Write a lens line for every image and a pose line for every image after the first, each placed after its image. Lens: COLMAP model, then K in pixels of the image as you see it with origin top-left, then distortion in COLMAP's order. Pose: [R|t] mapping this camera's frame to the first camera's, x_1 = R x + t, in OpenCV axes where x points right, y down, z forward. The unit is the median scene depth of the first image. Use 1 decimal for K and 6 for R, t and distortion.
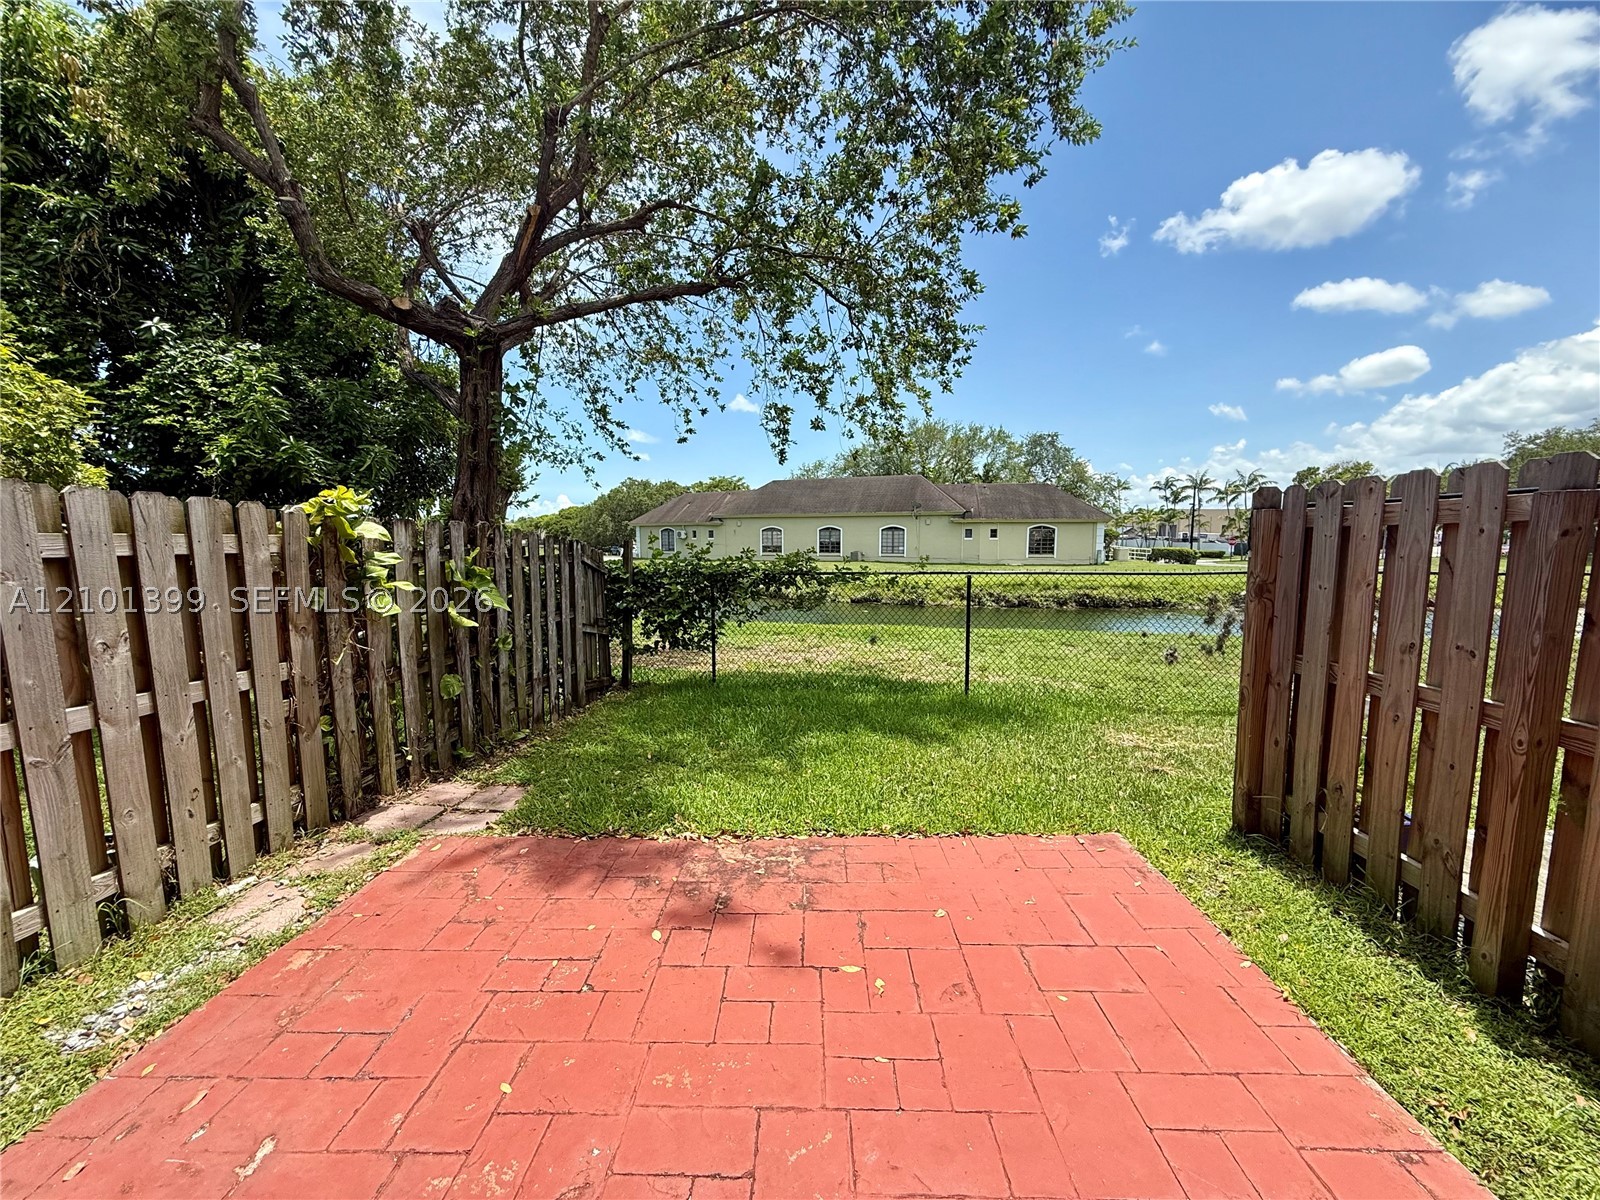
lens RADIAL K [[637.1, 0, 796.3], [0, 637.1, 602.8], [0, 0, 1]] dist [0.001021, -0.000088]
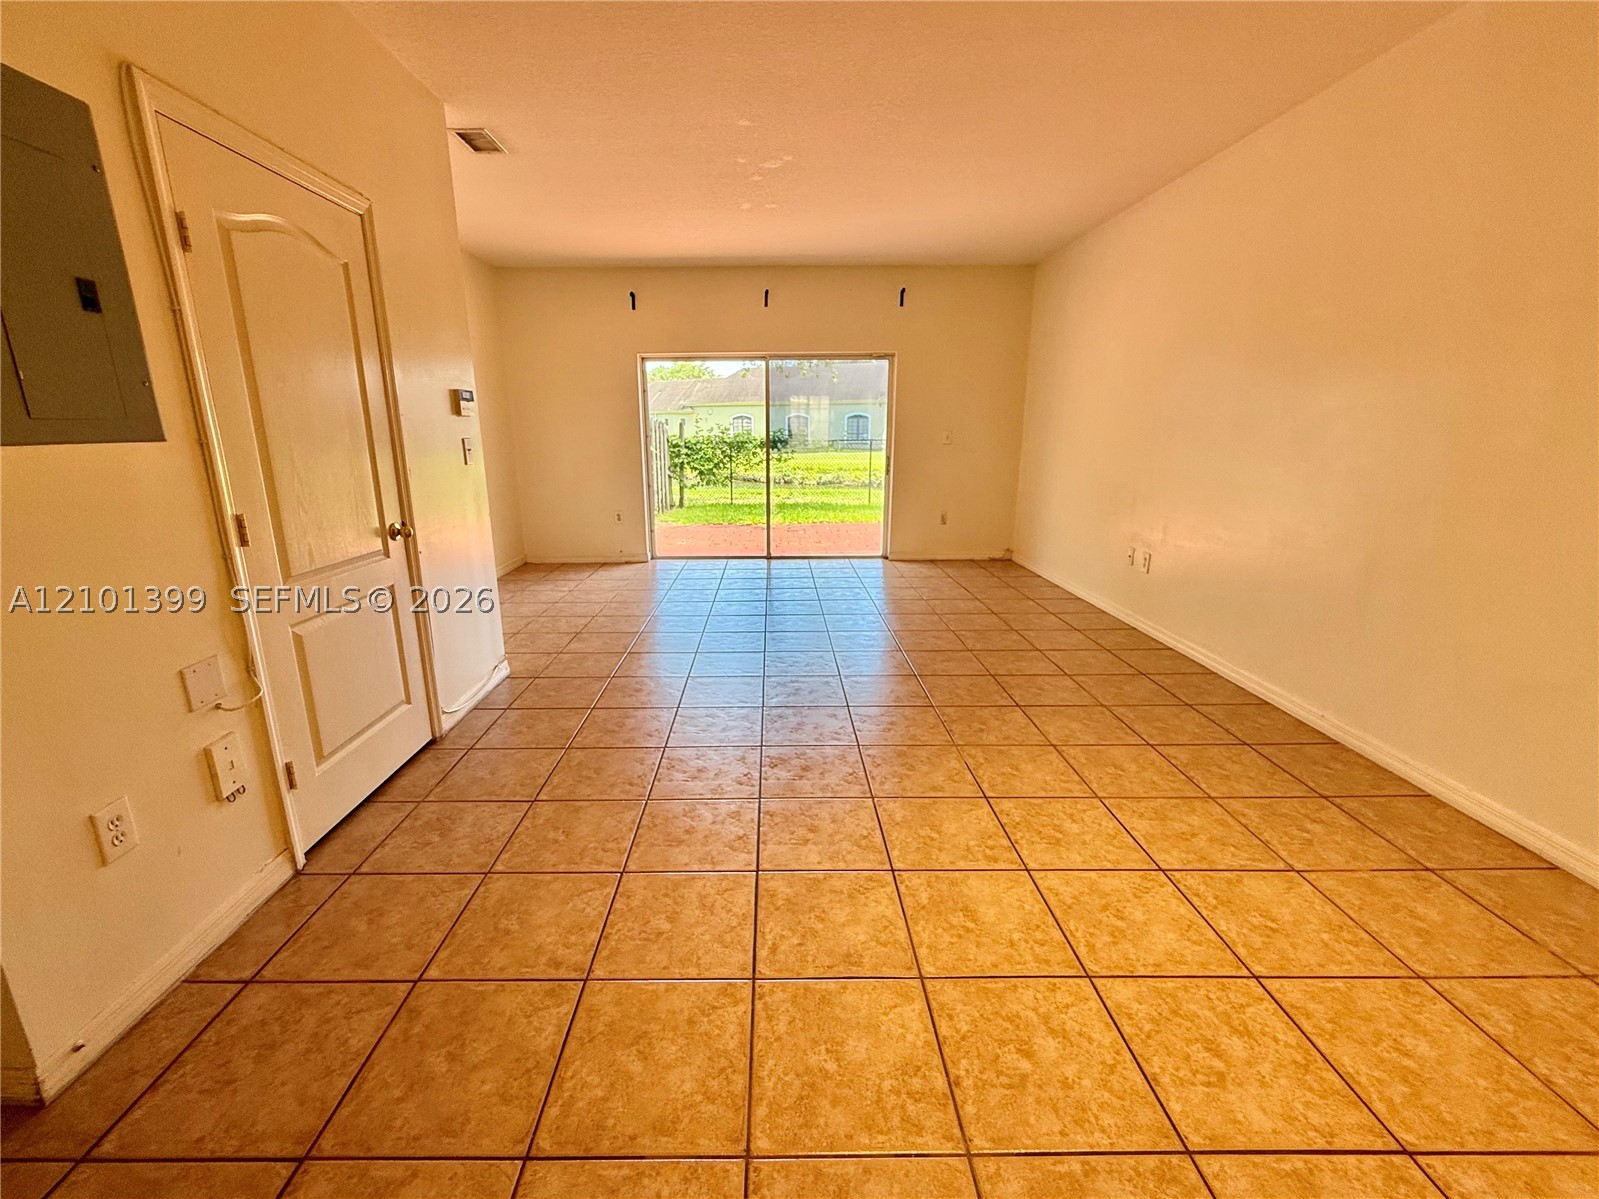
lens RADIAL K [[636.7, 0, 787.4], [0, 636.7, 591.7], [0, 0, 1]] dist [0.001021, -0.000088]
pose [[0.999781, -0.002547, 0.020783, -0.009492], [-0.000252, 0.991036, 0.133594, 0.129265], [-0.020937, -0.133570, 0.990818, -0.817096]]
